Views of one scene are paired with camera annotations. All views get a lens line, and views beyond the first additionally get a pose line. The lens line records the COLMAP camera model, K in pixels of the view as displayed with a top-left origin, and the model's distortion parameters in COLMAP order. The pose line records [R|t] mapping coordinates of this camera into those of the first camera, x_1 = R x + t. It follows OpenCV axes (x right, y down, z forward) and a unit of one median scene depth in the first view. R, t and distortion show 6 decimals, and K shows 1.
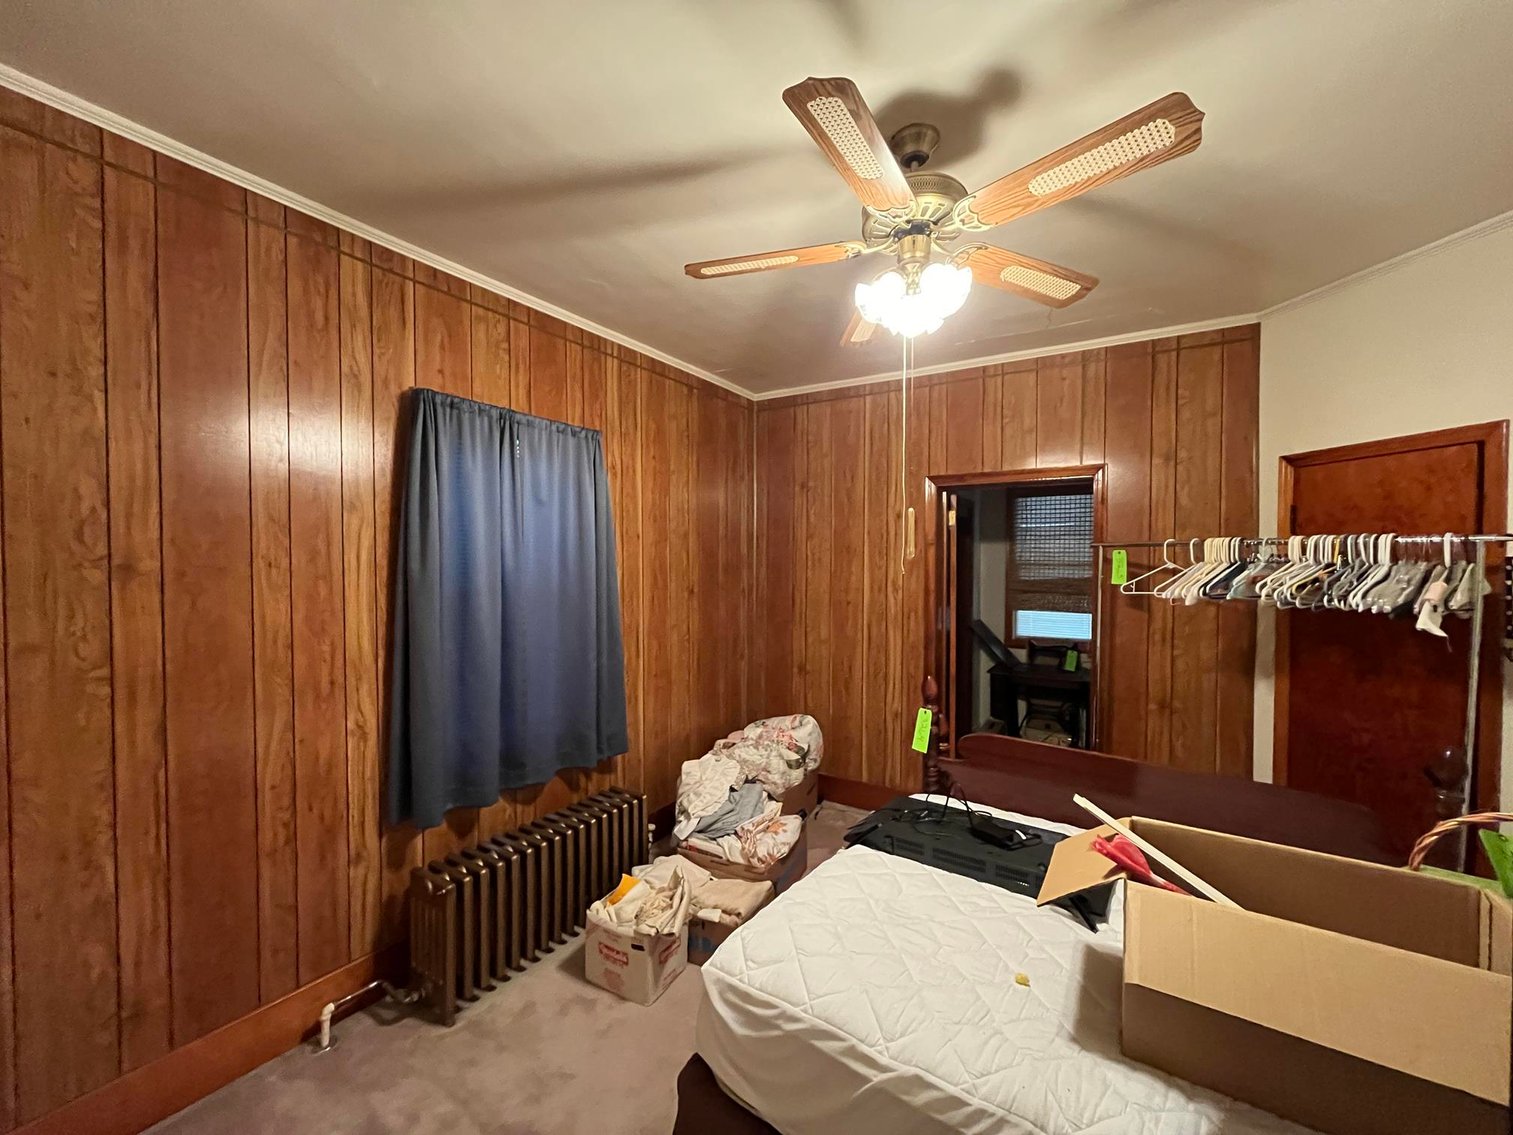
lens RADIAL K [[609.1, 0, 757.3], [0, 609.1, 570.0], [0, 0, 1]] dist [-0.005416, -0.000383]
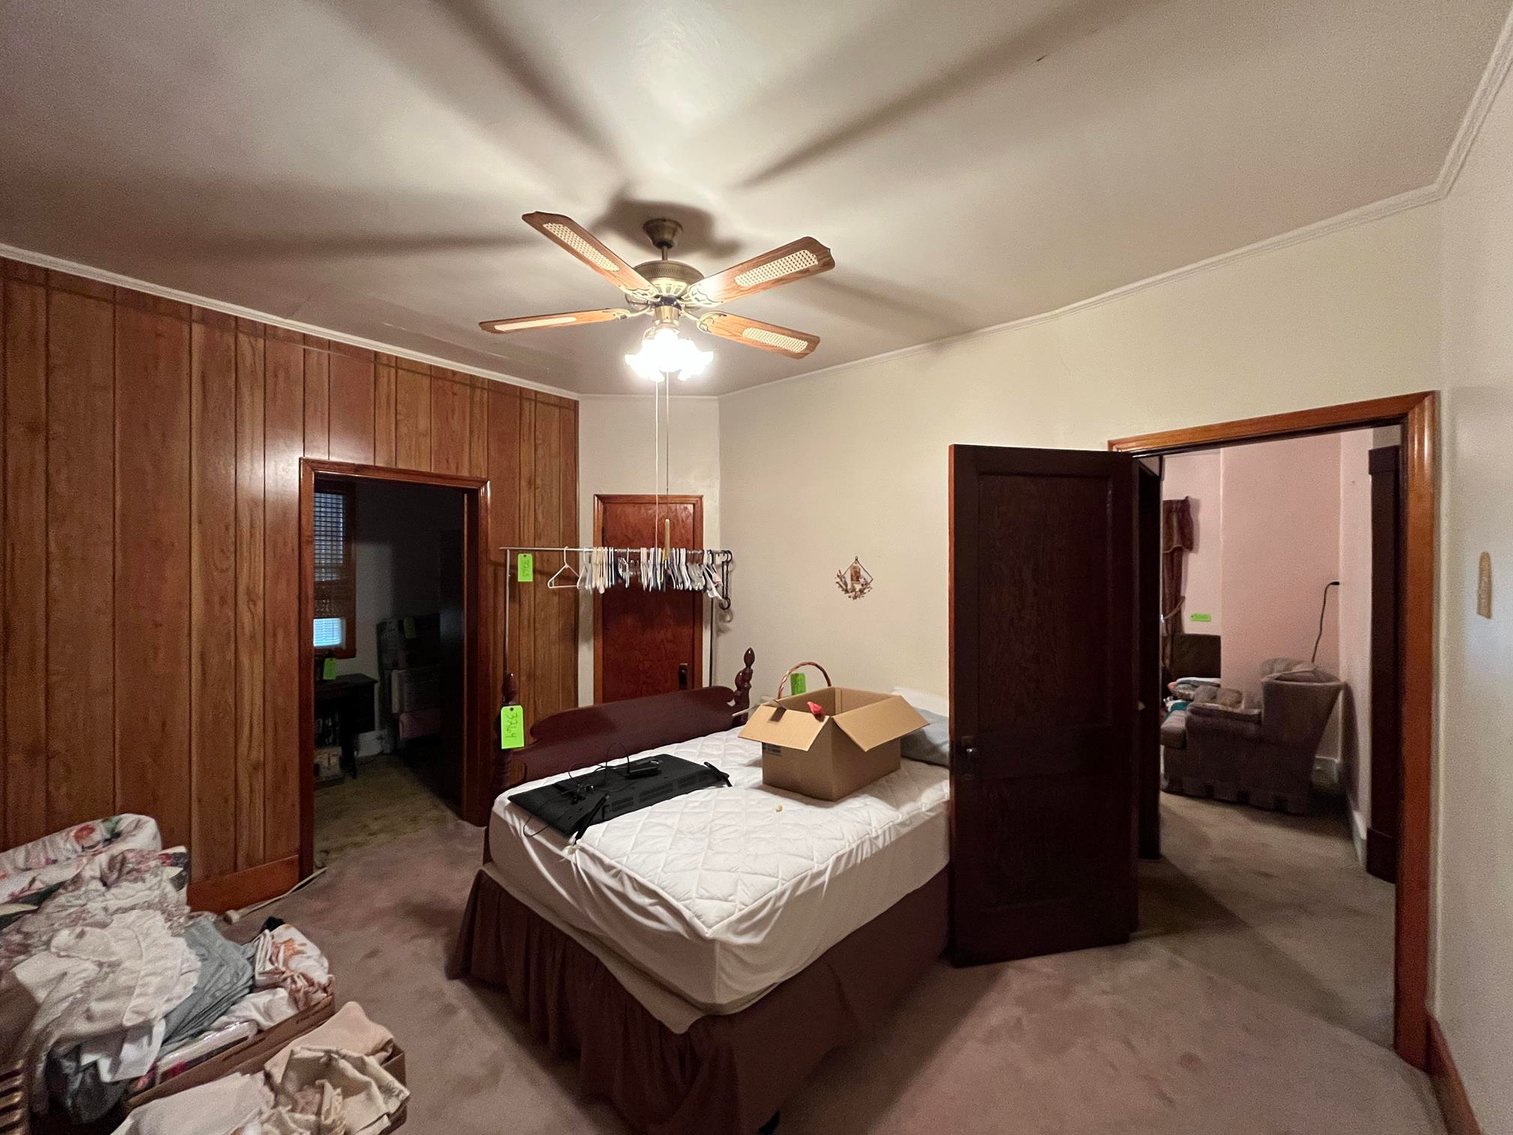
lens RADIAL K [[609.1, 0, 758.0], [0, 609.1, 568.0], [0, 0, 1]] dist [-0.005416, -0.000383]
pose [[0.130187, -0.006099, 0.991471, -0.579288], [0.011750, 0.999920, 0.004608, -0.004102], [-0.991420, 0.011050, 0.130248, 0.381630]]
